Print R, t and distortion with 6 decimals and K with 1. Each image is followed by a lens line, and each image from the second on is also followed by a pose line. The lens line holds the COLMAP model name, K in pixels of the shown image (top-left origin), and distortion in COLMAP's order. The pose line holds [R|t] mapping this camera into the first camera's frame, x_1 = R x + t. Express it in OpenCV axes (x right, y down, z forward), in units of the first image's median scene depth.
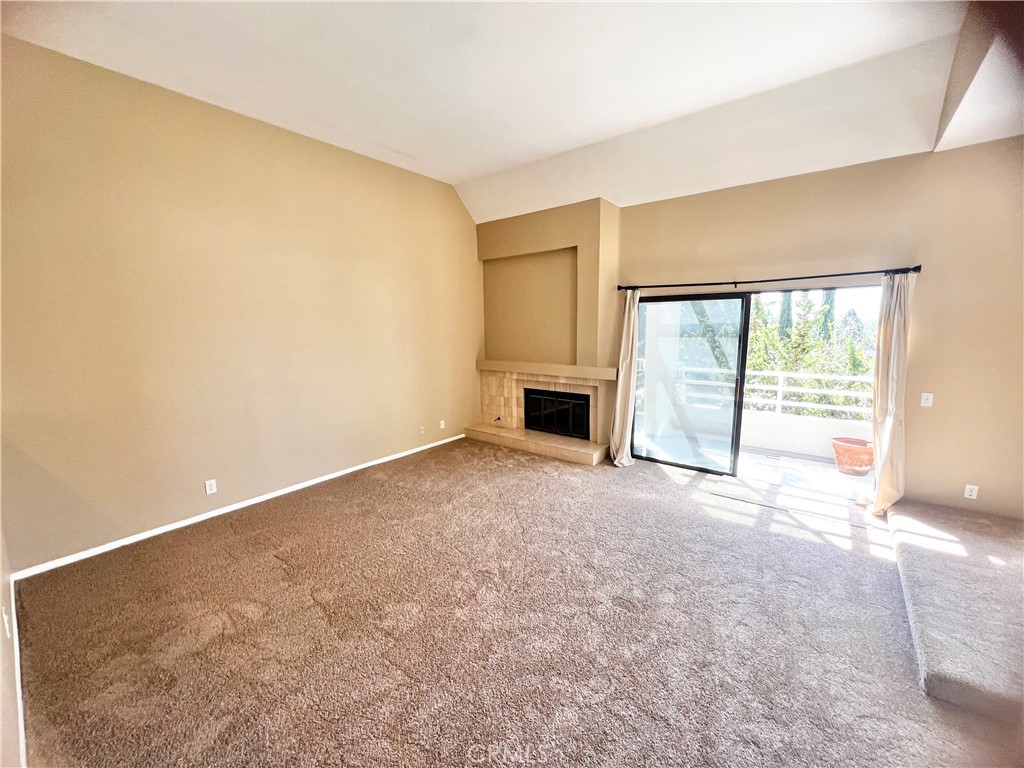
lens RADIAL K [[410.6, 0, 512.0], [0, 410.6, 384.0], [0, 0, 1]] dist [0.000755, -0.000037]
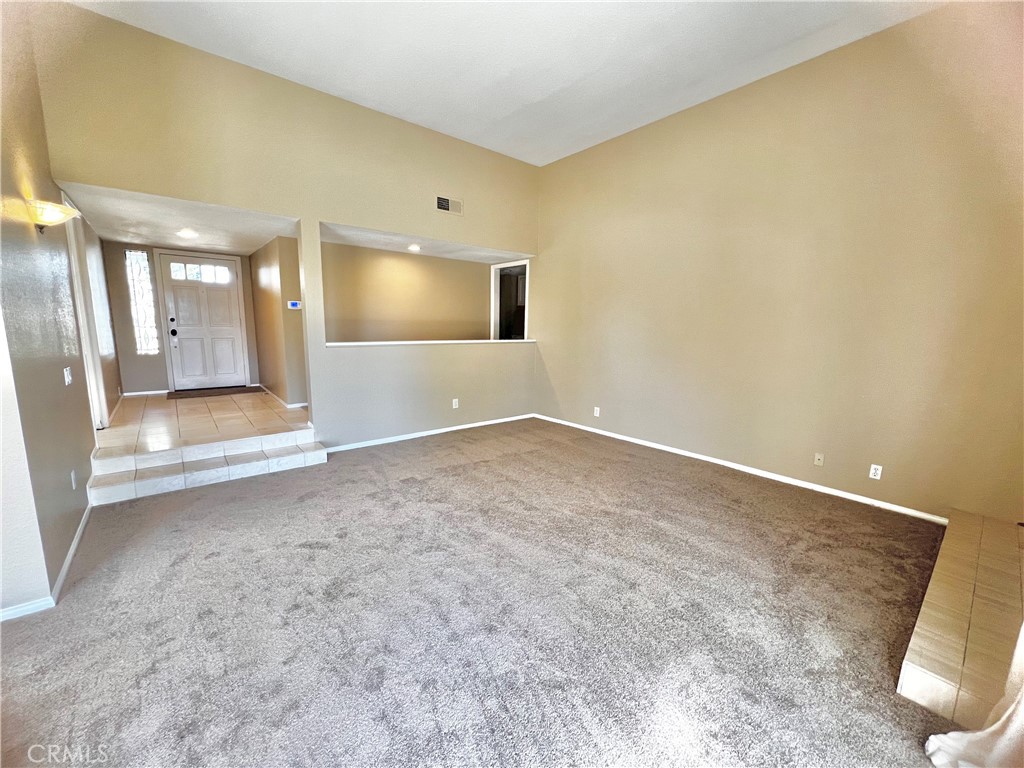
lens RADIAL K [[410.6, 0, 512.0], [0, 410.6, 384.0], [0, 0, 1]] dist [0.000755, -0.000037]
pose [[-0.197603, 0.174634, -0.964601, 0.515000], [-0.136323, 0.969547, 0.203455, -0.074892], [0.970757, 0.171700, -0.167779, 0.651692]]
